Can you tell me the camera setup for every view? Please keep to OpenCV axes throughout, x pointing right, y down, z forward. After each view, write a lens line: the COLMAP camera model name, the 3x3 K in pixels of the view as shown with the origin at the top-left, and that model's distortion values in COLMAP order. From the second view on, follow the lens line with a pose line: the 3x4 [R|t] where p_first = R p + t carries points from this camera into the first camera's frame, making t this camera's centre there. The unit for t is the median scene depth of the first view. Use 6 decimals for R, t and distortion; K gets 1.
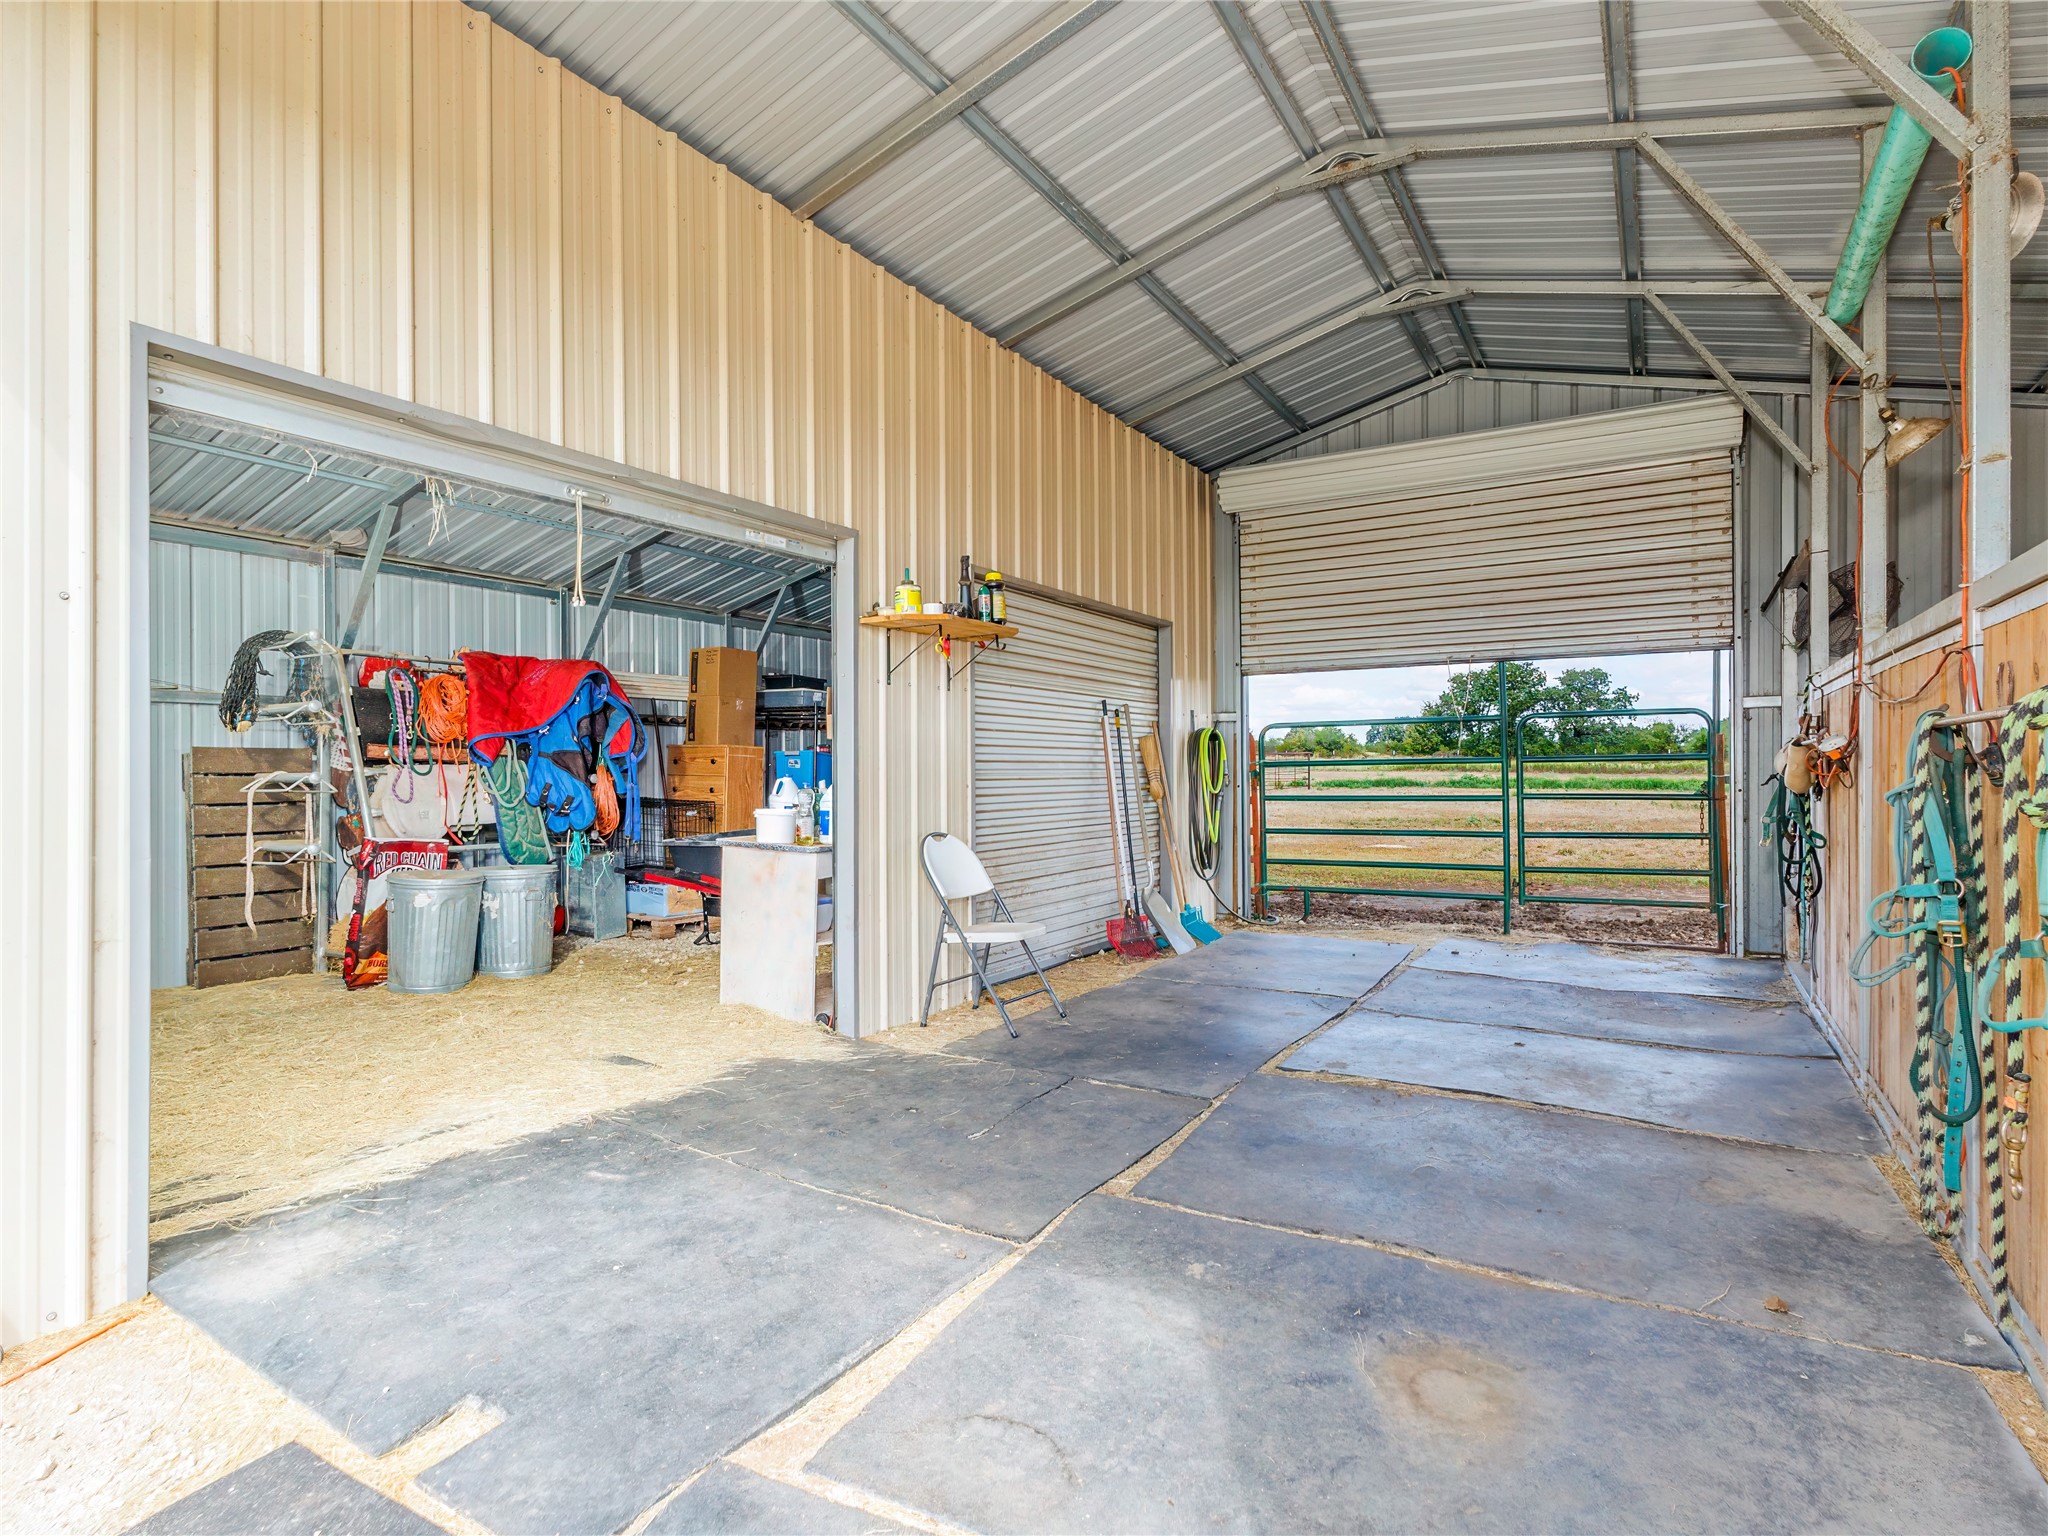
lens RADIAL K [[1053.9, 0, 1027.1], [0, 1053.9, 766.3], [0, 0, 1]] dist [0.020907, -0.000061]
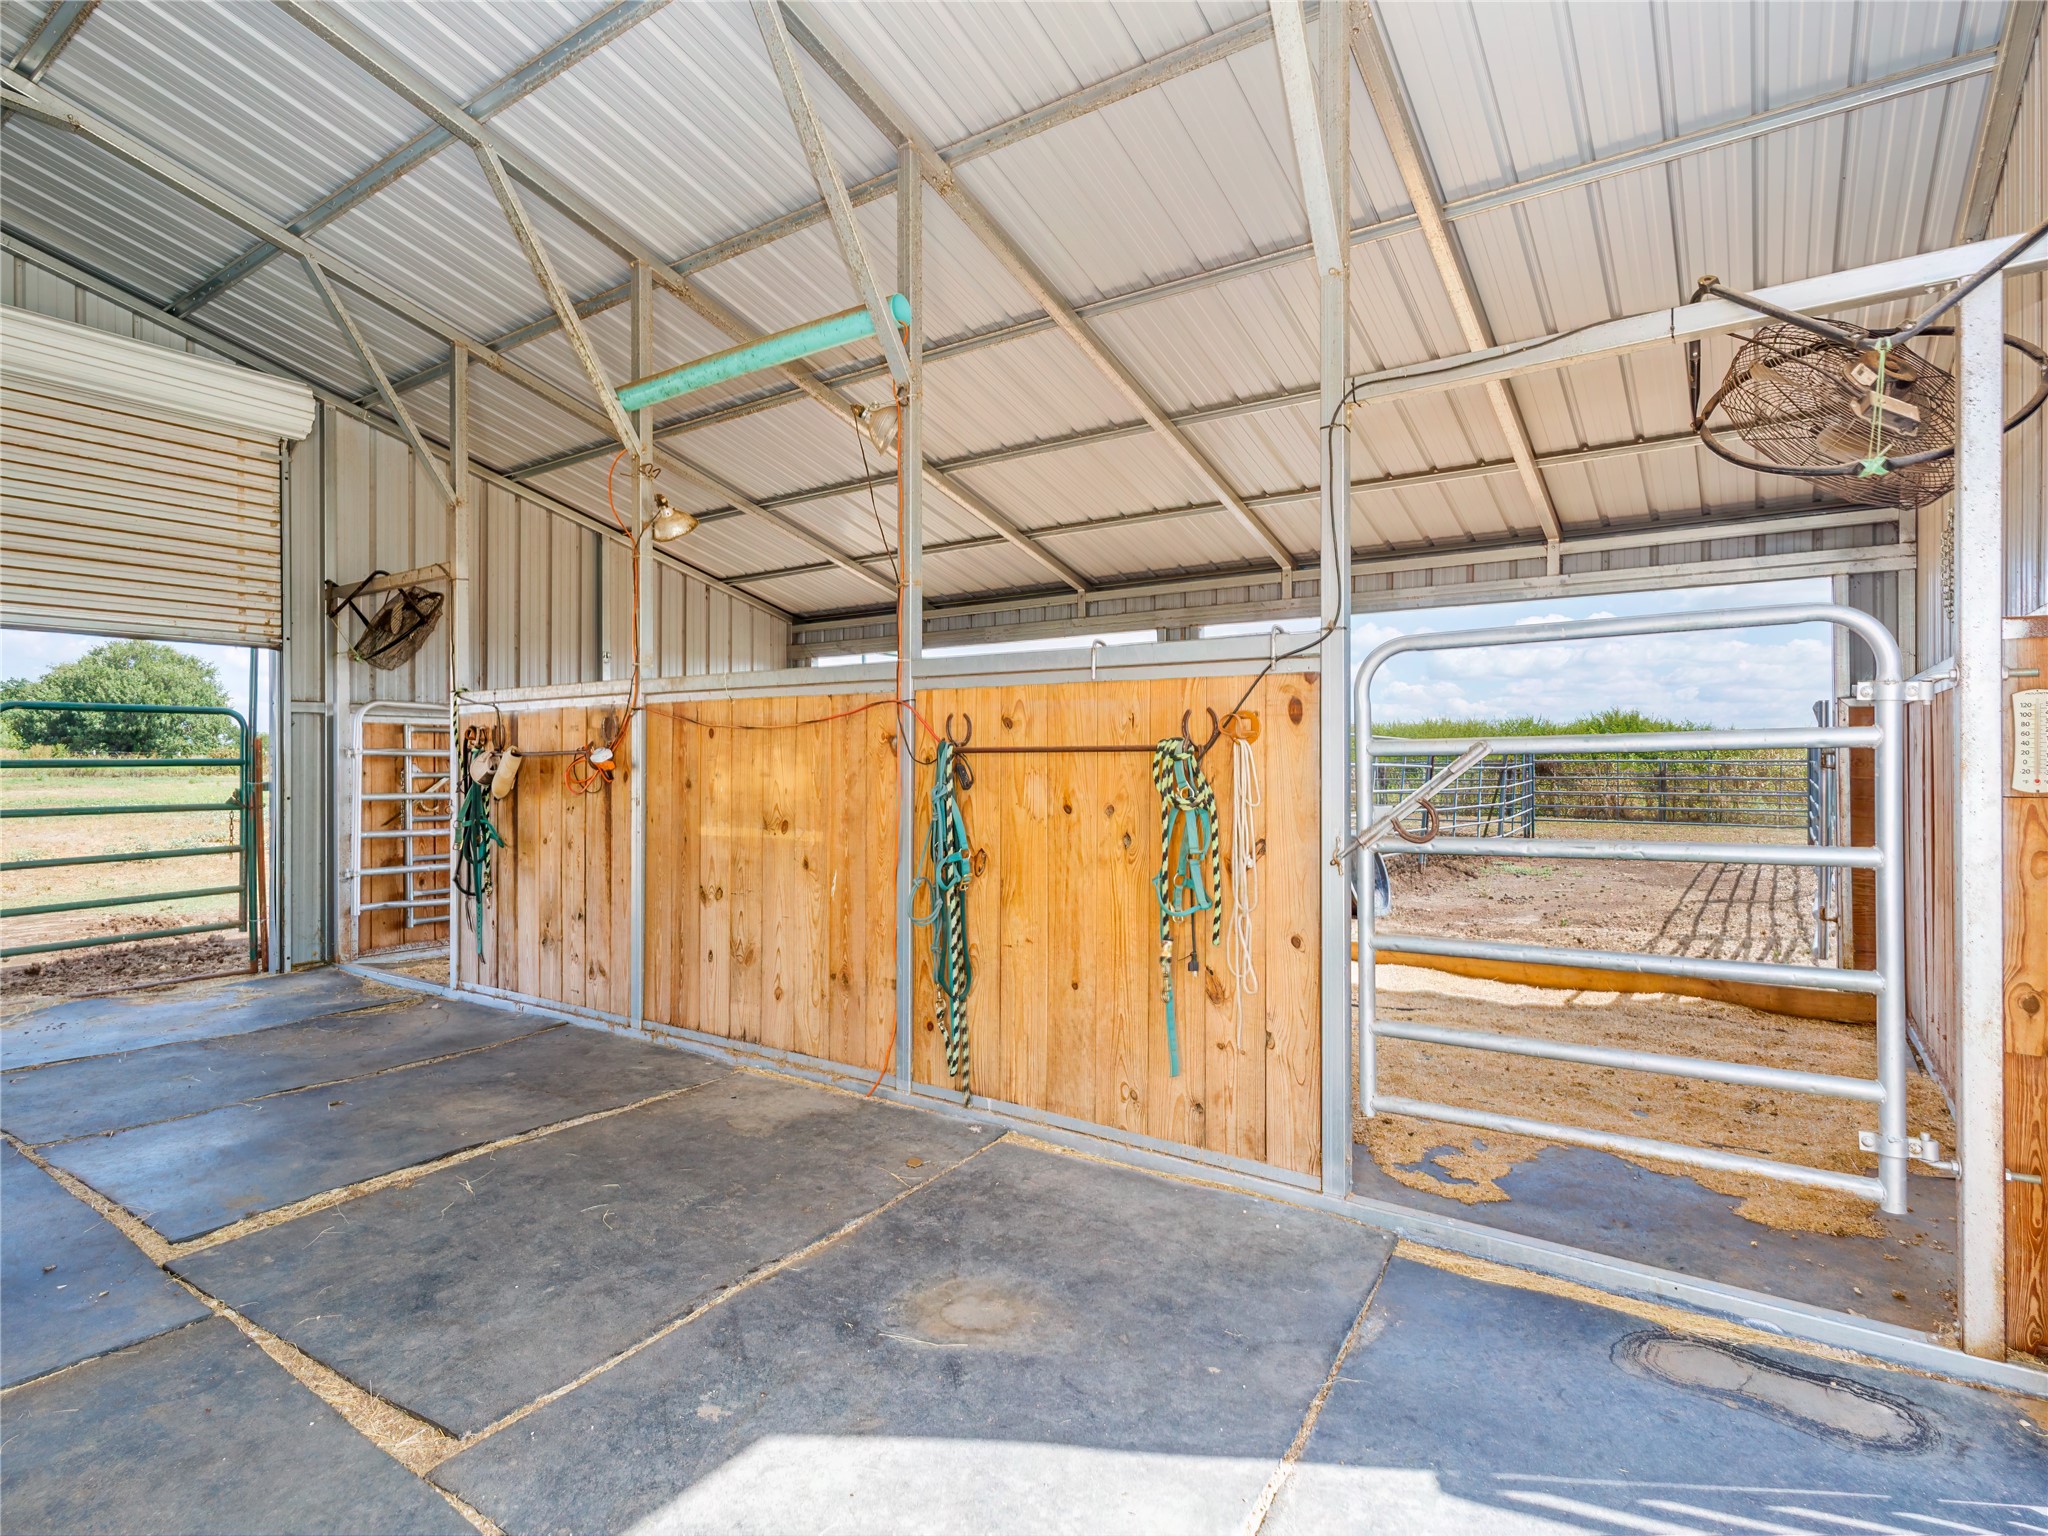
lens RADIAL K [[1053.9, 0, 1027.1], [0, 1053.9, 766.3], [0, 0, 1]] dist [0.020907, -0.000061]
pose [[0.071107, 0.002926, 0.997464, -0.604095], [-0.002354, 0.999993, -0.002765, -0.012827], [-0.997466, -0.002151, 0.071113, 0.673466]]
